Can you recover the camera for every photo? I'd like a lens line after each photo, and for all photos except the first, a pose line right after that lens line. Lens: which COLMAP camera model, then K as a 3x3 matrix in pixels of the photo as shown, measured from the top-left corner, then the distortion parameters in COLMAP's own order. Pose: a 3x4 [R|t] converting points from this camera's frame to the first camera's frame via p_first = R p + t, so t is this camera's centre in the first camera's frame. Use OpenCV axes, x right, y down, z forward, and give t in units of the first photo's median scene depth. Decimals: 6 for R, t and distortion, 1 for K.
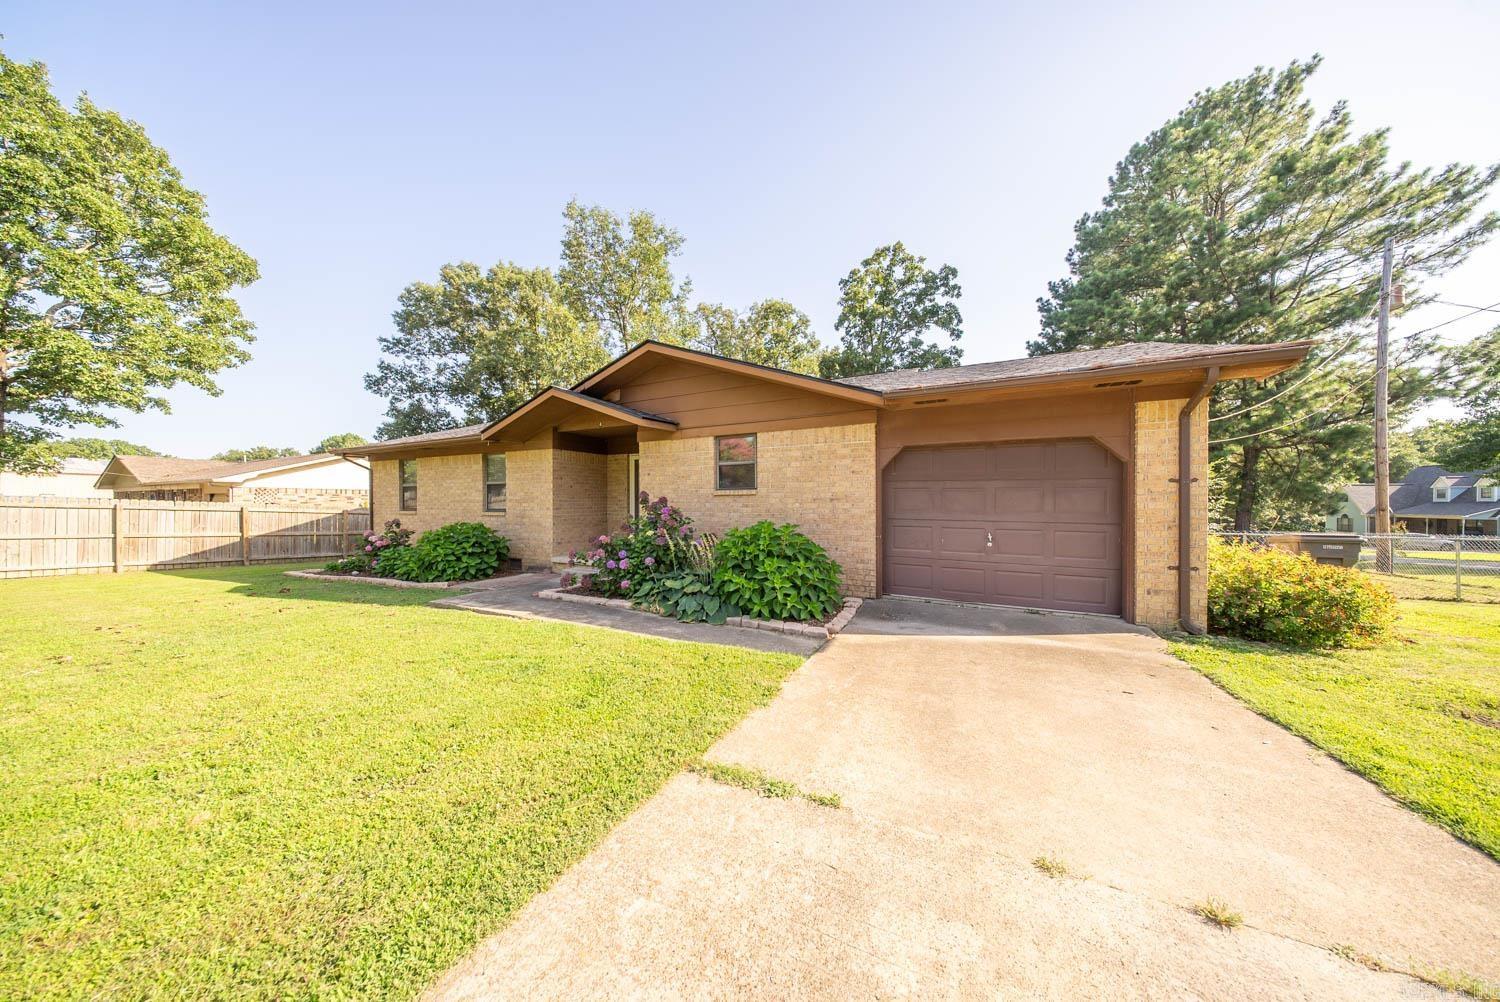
lens RADIAL K [[445.6, 0, 751.1], [0, 445.6, 504.9], [0, 0, 1]] dist [0.000216, -0.000950]
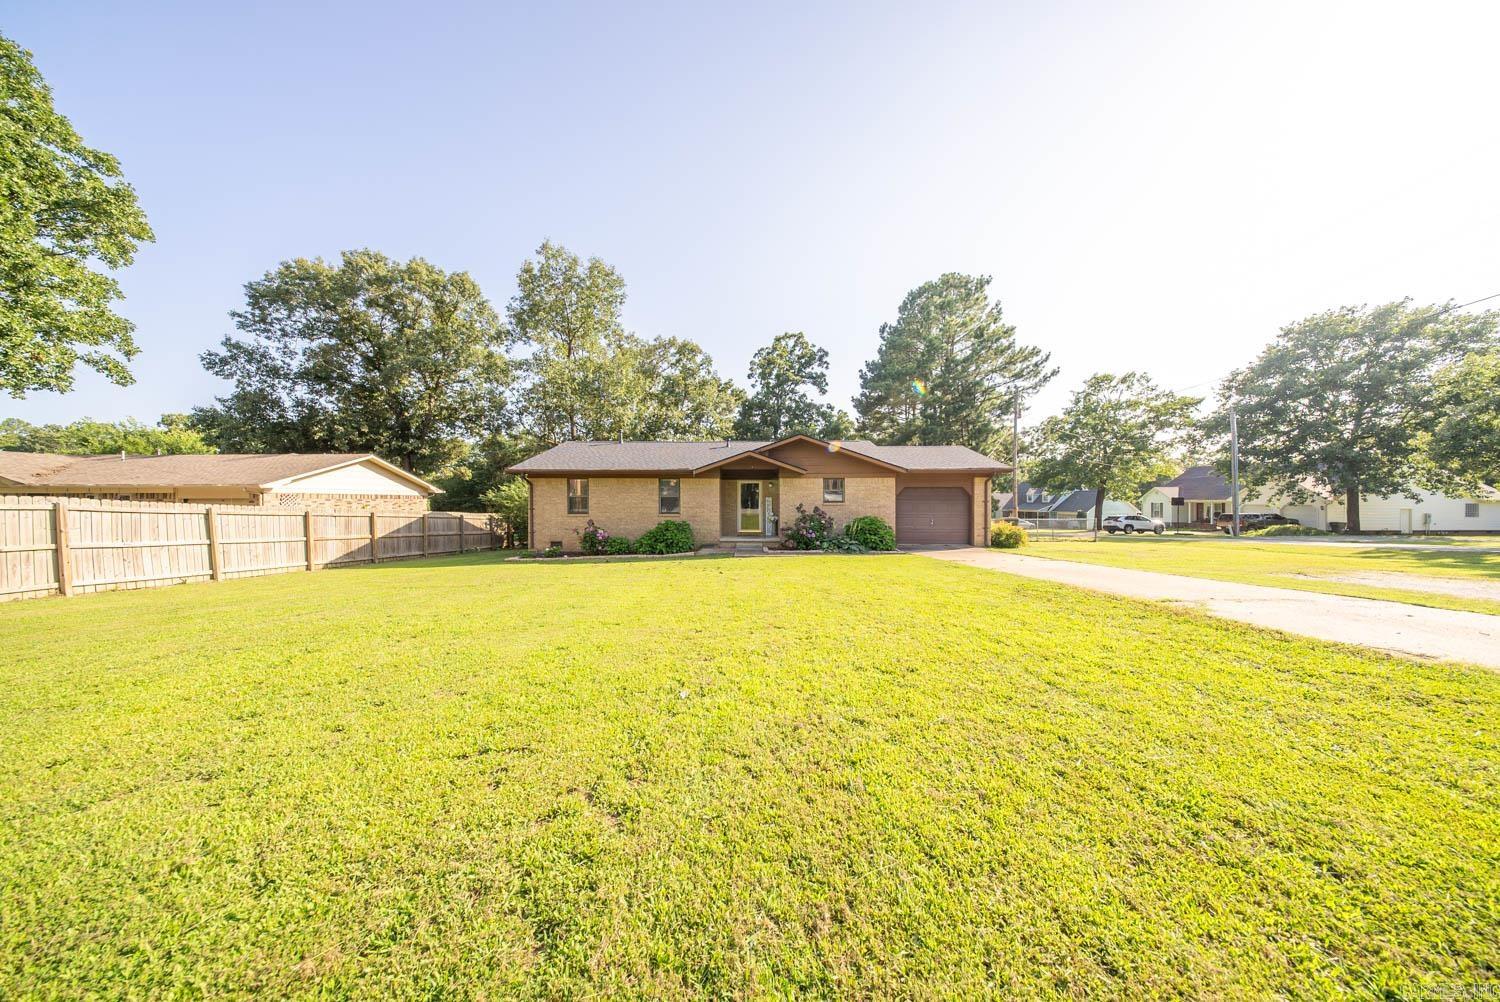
lens RADIAL K [[441.1, 0, 749.2], [0, 441.1, 504.0], [0, 0, 1]] dist [0.000799, -0.000989]
pose [[0.905876, -0.003318, 0.423529, -0.604092], [0.002479, 0.999994, 0.002531, -0.015126], [-0.423535, -0.001243, 0.905879, -0.368489]]
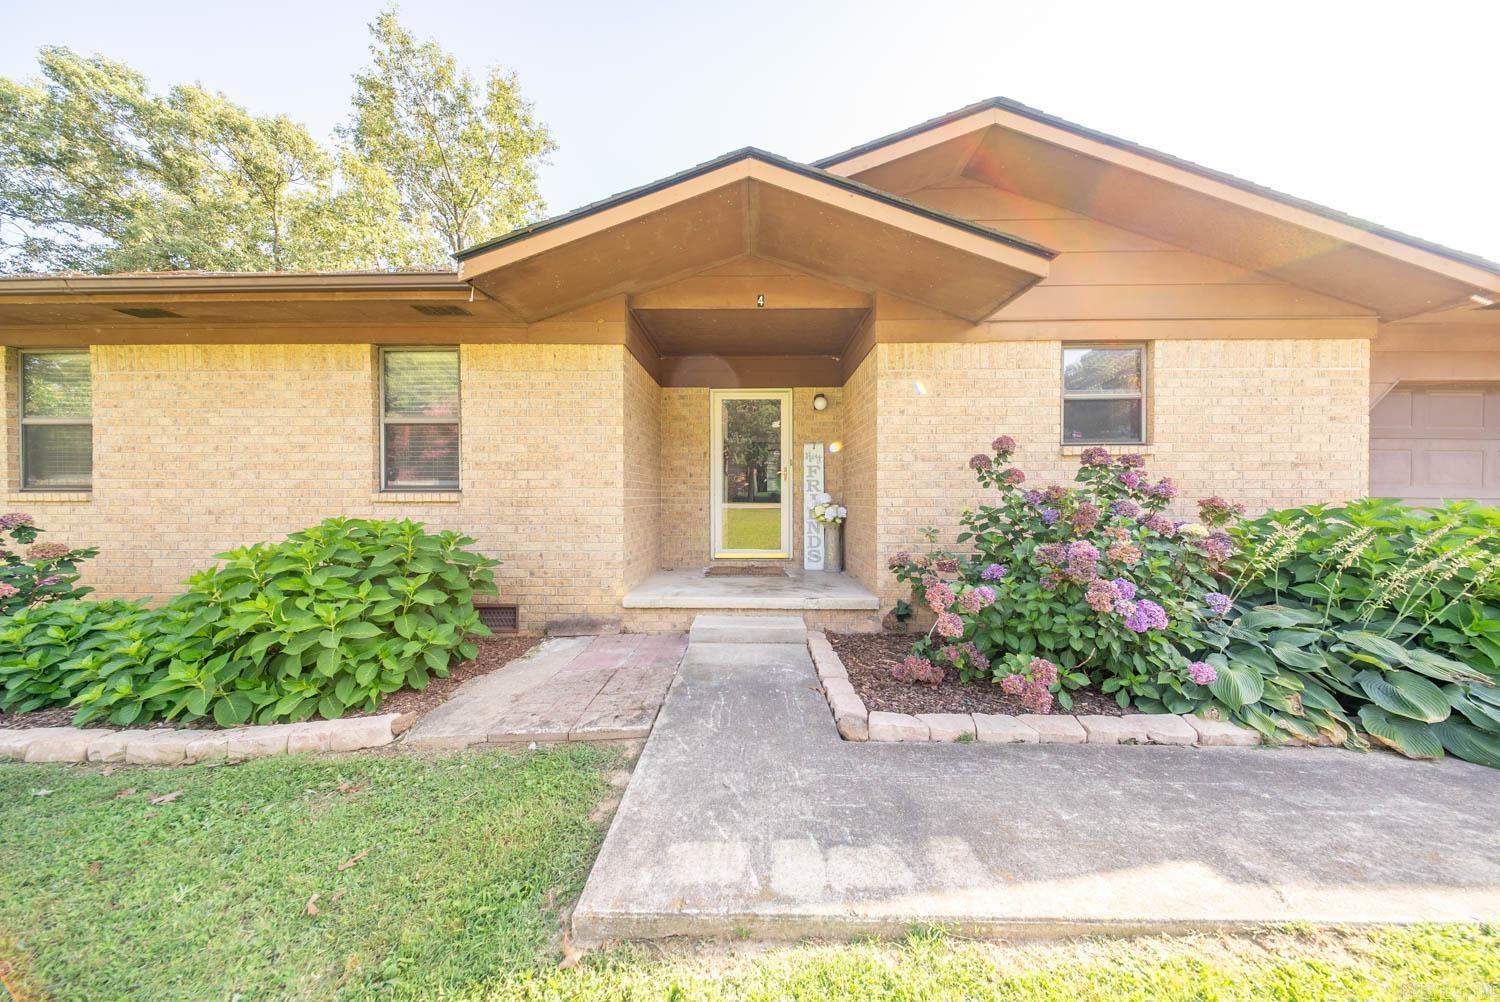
lens RADIAL K [[445.6, 0, 751.1], [0, 445.6, 504.9], [0, 0, 1]] dist [0.000216, -0.000950]
pose [[0.906492, -0.002032, 0.422218, -0.285937], [0.001223, 0.999997, 0.002187, 0.015540], [-0.422221, -0.001467, 0.906492, 0.308599]]
